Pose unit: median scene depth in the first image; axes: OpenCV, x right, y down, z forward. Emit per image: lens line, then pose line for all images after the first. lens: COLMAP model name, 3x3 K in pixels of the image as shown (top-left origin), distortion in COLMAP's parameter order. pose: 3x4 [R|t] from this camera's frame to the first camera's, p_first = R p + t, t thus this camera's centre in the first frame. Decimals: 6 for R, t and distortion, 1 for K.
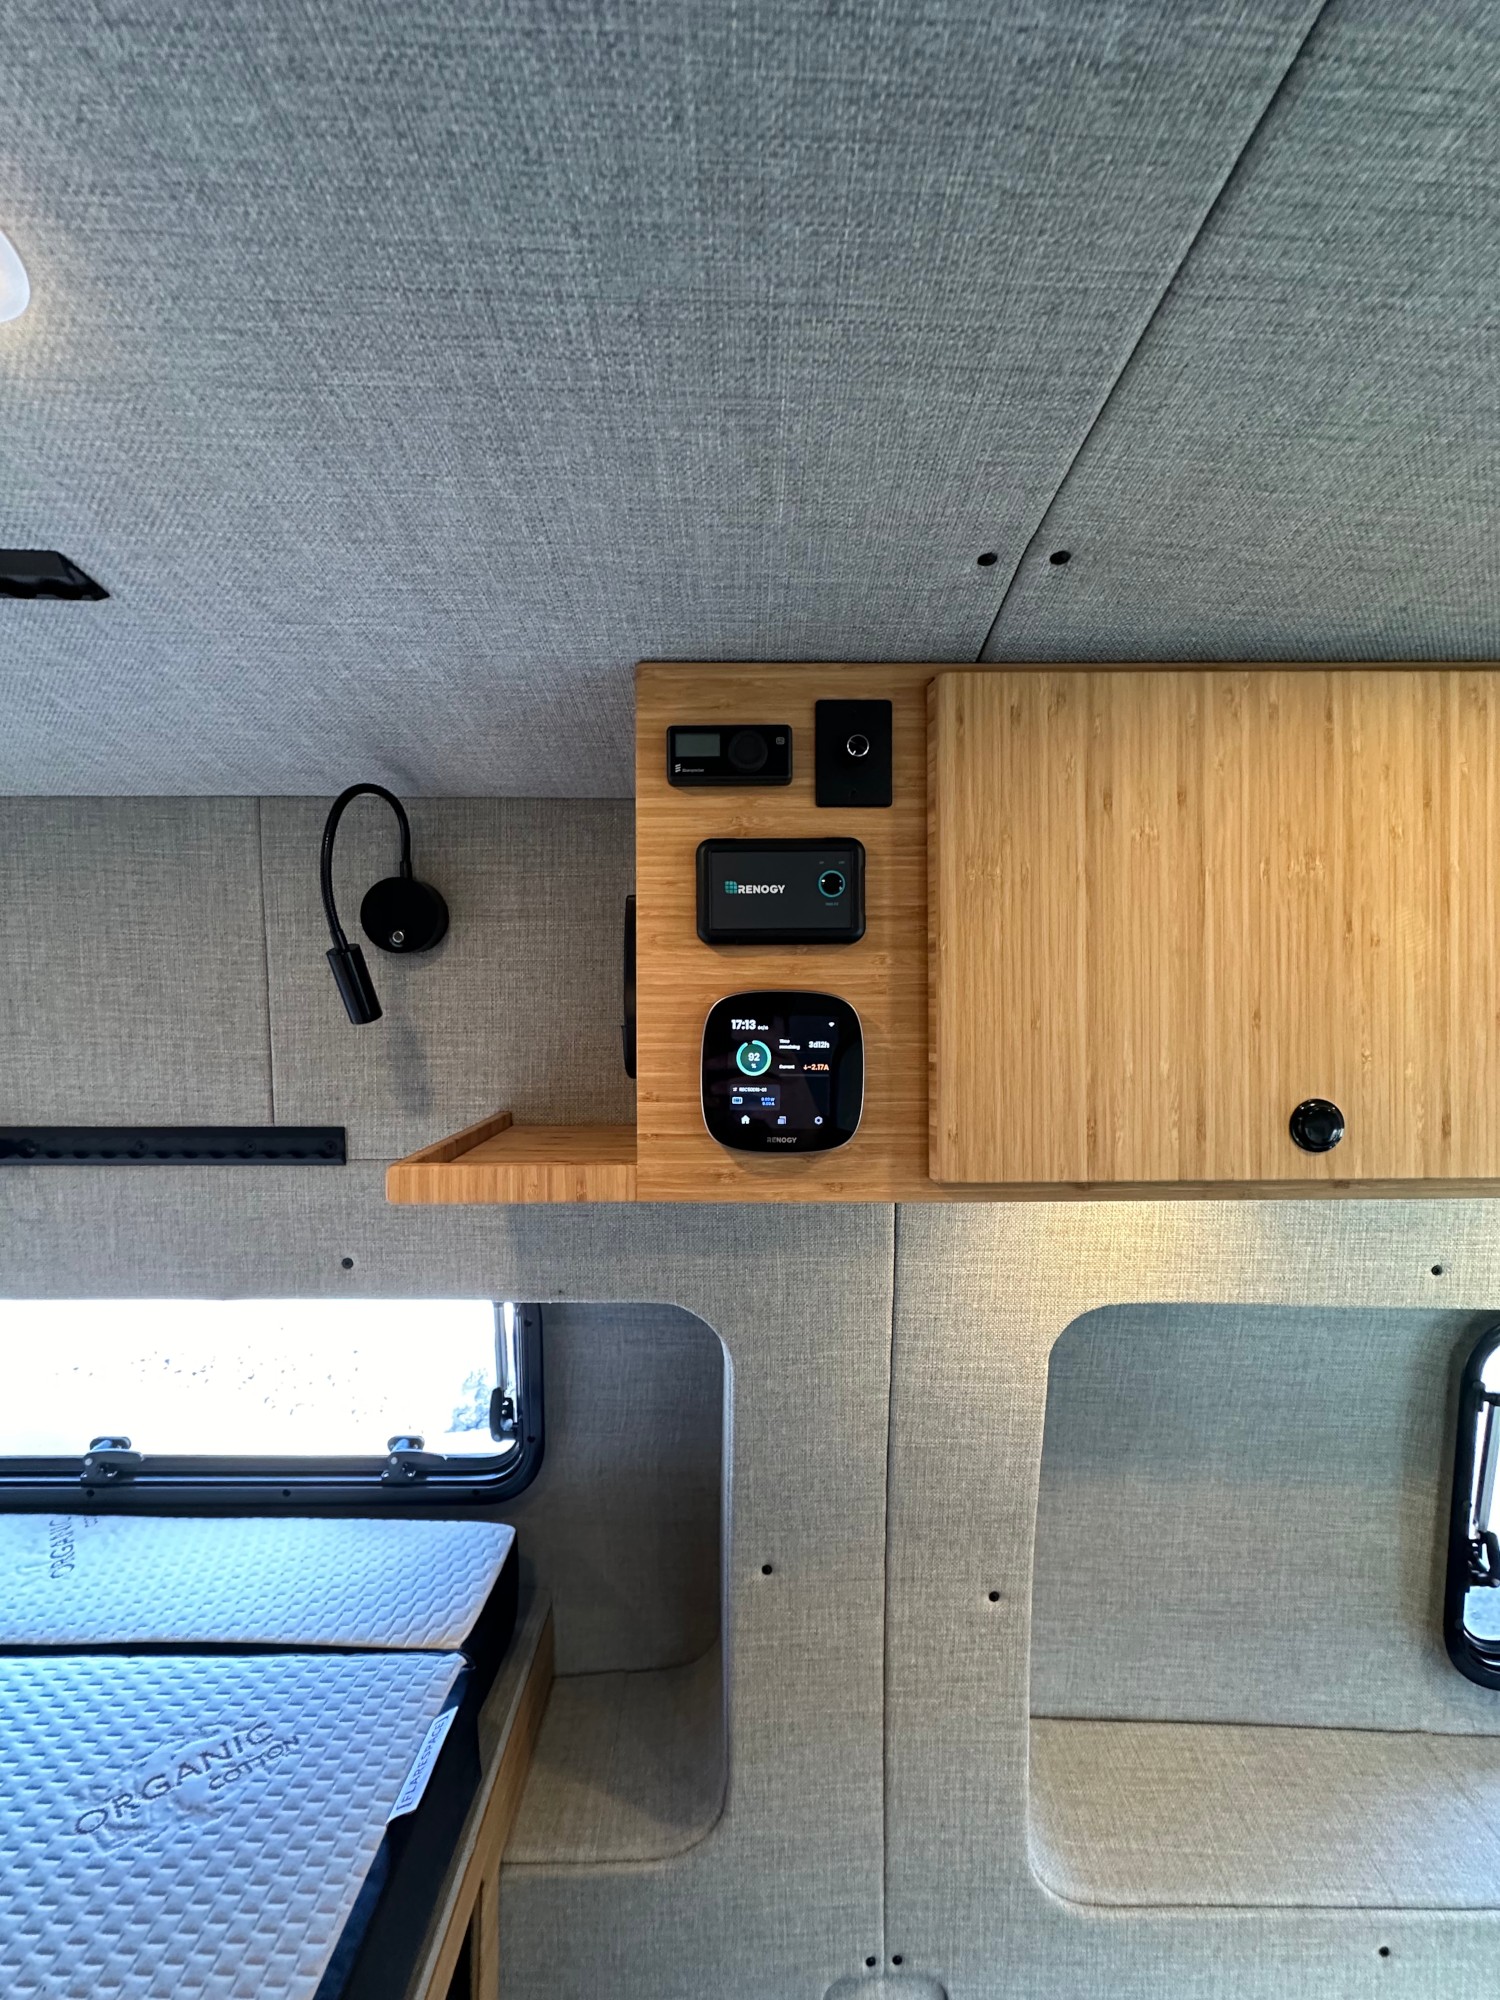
lens RADIAL K [[805.4, 0, 751.5], [0, 805.4, 996.0], [0, 0, 1]] dist [-0.002474, -0.000333]
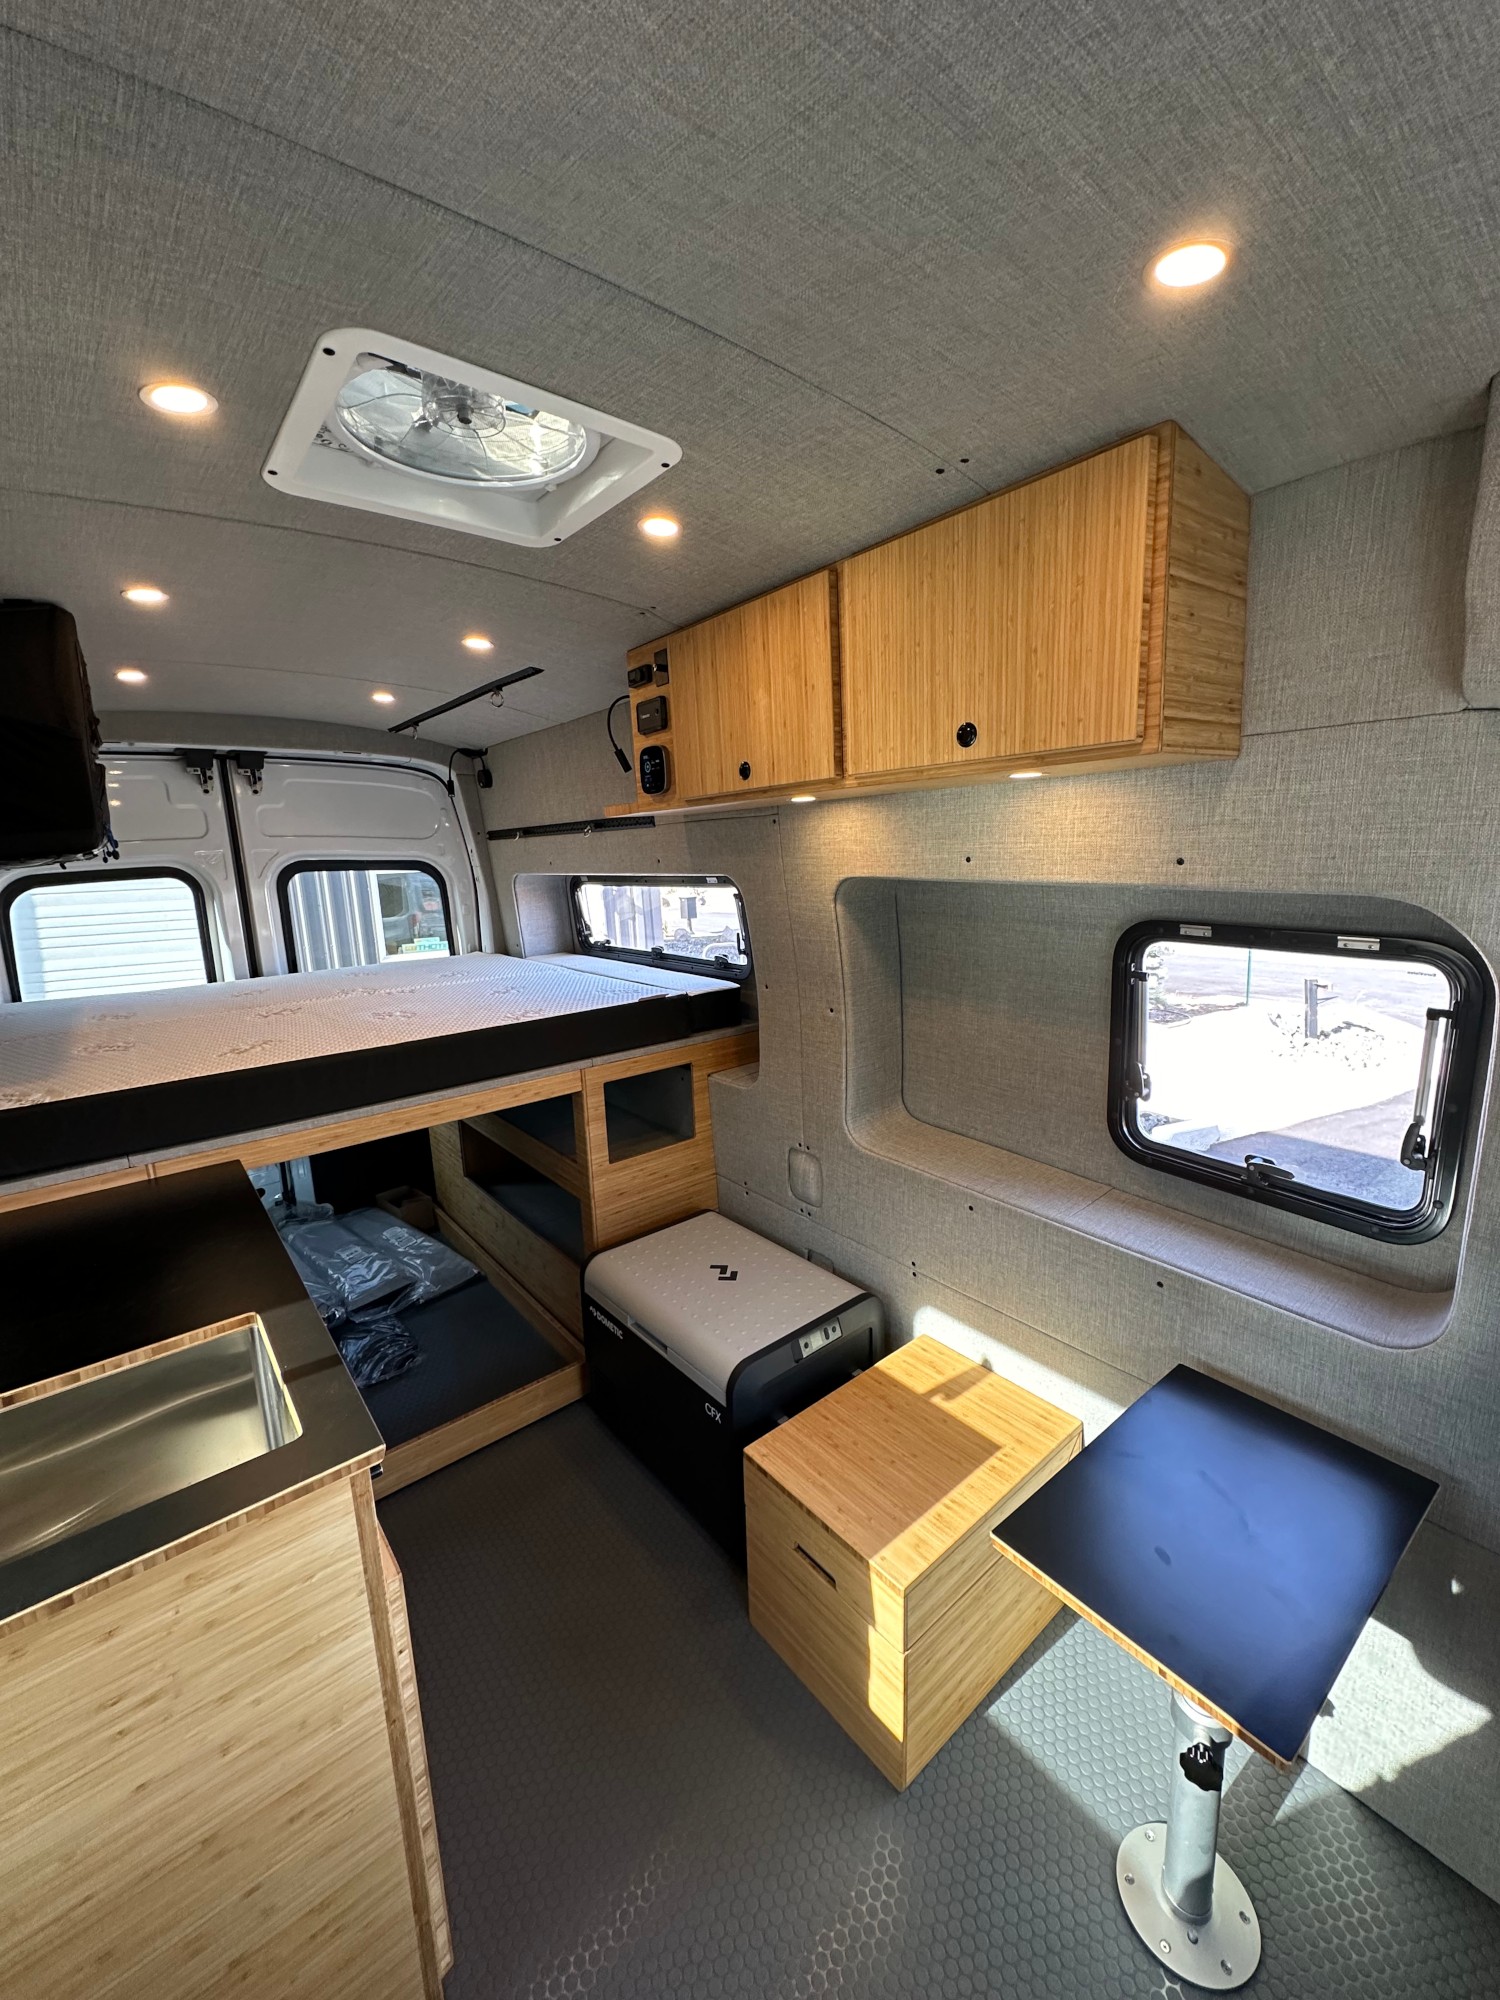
lens RADIAL K [[805.4, 0, 753.5], [0, 805.4, 1002.0], [0, 0, 1]] dist [-0.002474, -0.000333]
pose [[0.623490, 0.119867, -0.772588, 3.055612], [0.047168, 0.980610, 0.190207, 0.426142], [0.780407, -0.155034, 0.605747, -0.900449]]
